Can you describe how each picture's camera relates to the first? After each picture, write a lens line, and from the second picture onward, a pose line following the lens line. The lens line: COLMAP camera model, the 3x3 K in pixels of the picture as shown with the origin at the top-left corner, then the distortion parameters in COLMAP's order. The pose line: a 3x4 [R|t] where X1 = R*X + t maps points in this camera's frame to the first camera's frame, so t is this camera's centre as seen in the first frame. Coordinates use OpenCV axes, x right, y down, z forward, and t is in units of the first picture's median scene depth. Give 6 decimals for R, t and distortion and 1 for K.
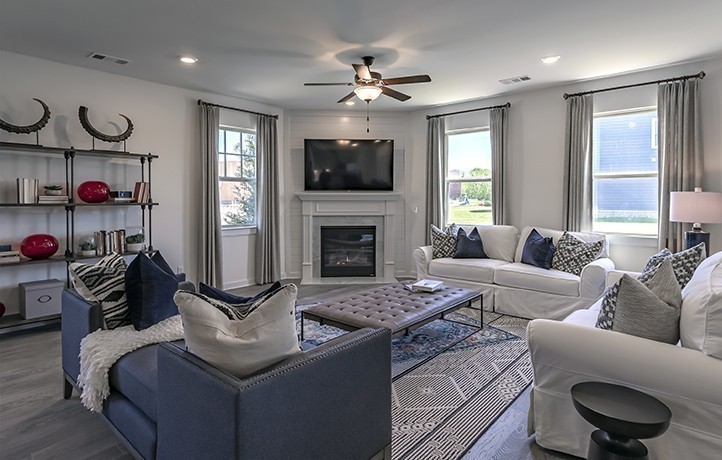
lens RADIAL K [[444.9, 0, 327.2], [0, 444.9, 205.2], [0, 0, 1]] dist [0.012058, -0.000129]
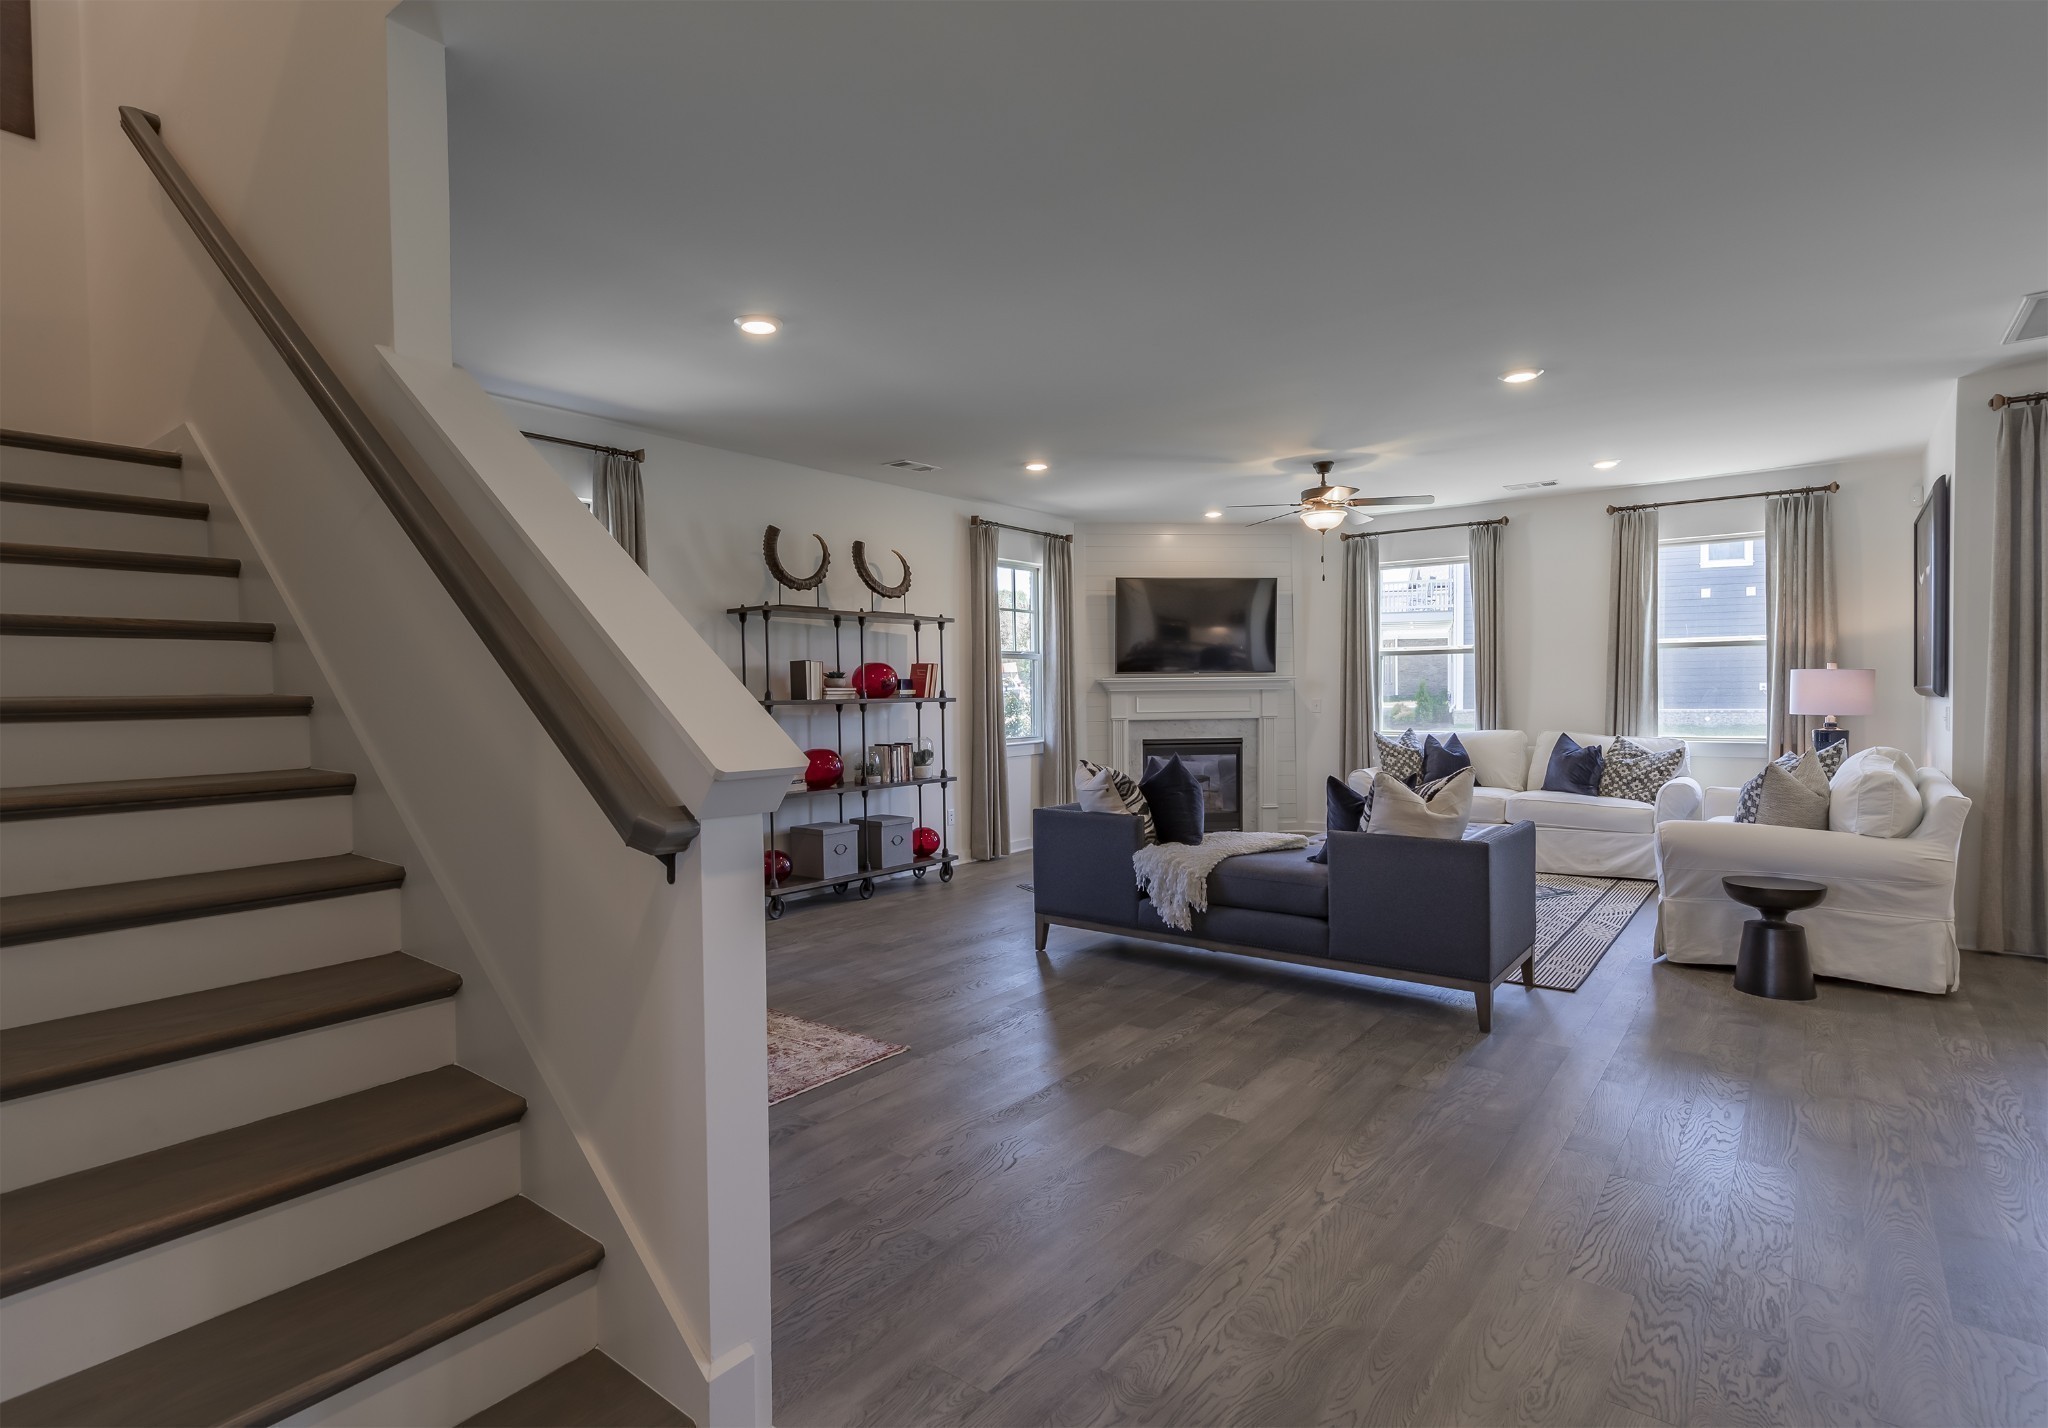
lens RADIAL K [[1022.8, 0, 1024.0], [0, 1022.8, 715.7], [0, 0, 1]] dist [0.004123, 0.000868]
pose [[0.999107, -0.013789, 0.039941, -0.335082], [0.013374, 0.999854, 0.010629, 0.005445], [-0.040082, -0.010085, 0.999146, -0.367382]]
